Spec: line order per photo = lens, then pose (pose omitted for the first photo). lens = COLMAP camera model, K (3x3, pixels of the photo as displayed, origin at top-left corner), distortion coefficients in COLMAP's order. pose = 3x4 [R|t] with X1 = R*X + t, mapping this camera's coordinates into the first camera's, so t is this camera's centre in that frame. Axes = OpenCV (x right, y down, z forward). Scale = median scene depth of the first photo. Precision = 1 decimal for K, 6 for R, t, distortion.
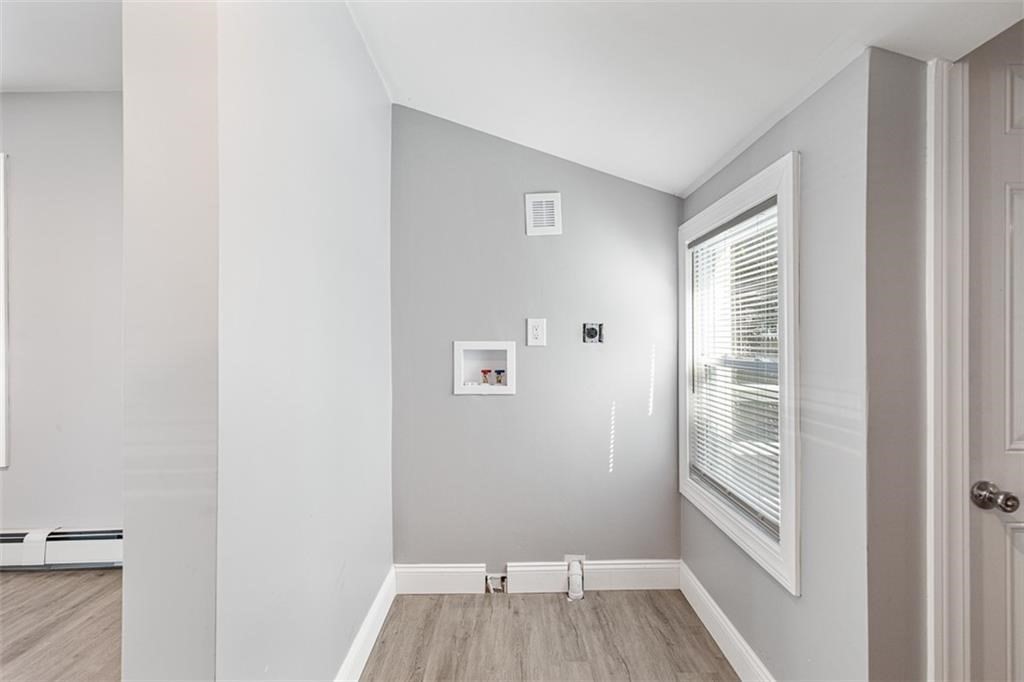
lens RADIAL K [[467.0, 0, 512.0], [0, 467.0, 341.0], [0, 0, 1]] dist [0.014355, -0.000202]
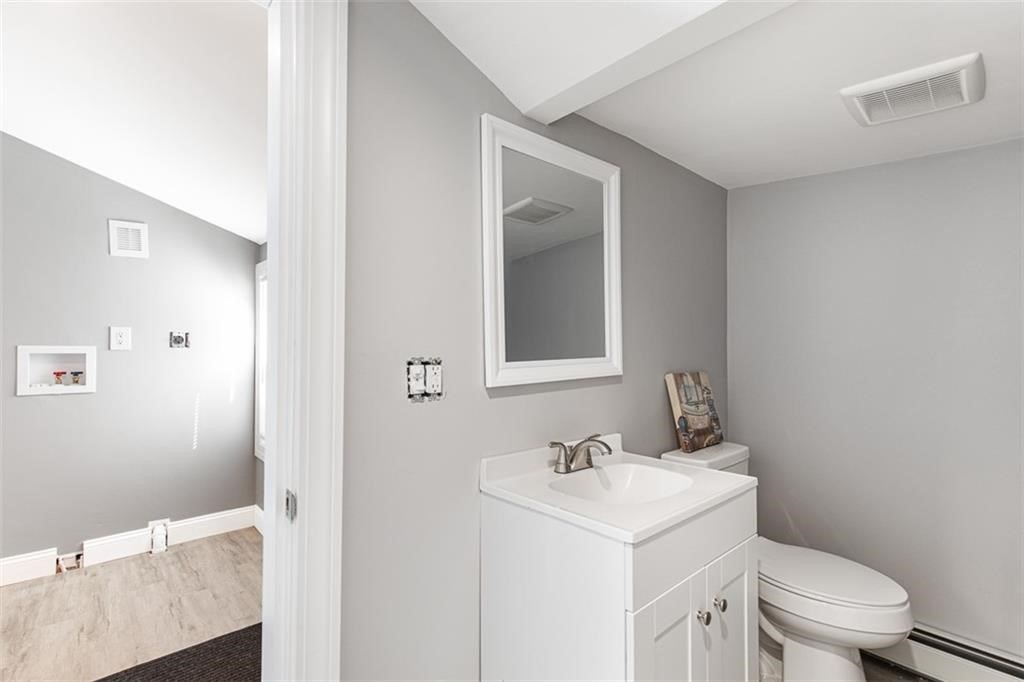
lens RADIAL K [[469.9, 0, 516.2], [0, 469.9, 345.2], [0, 0, 1]] dist [0.008201, -0.000469]
pose [[0.744081, 0.008663, 0.668033, -0.001027], [-0.009247, 0.999954, -0.002667, -0.007998], [-0.668025, -0.004193, 0.744127, -0.576610]]
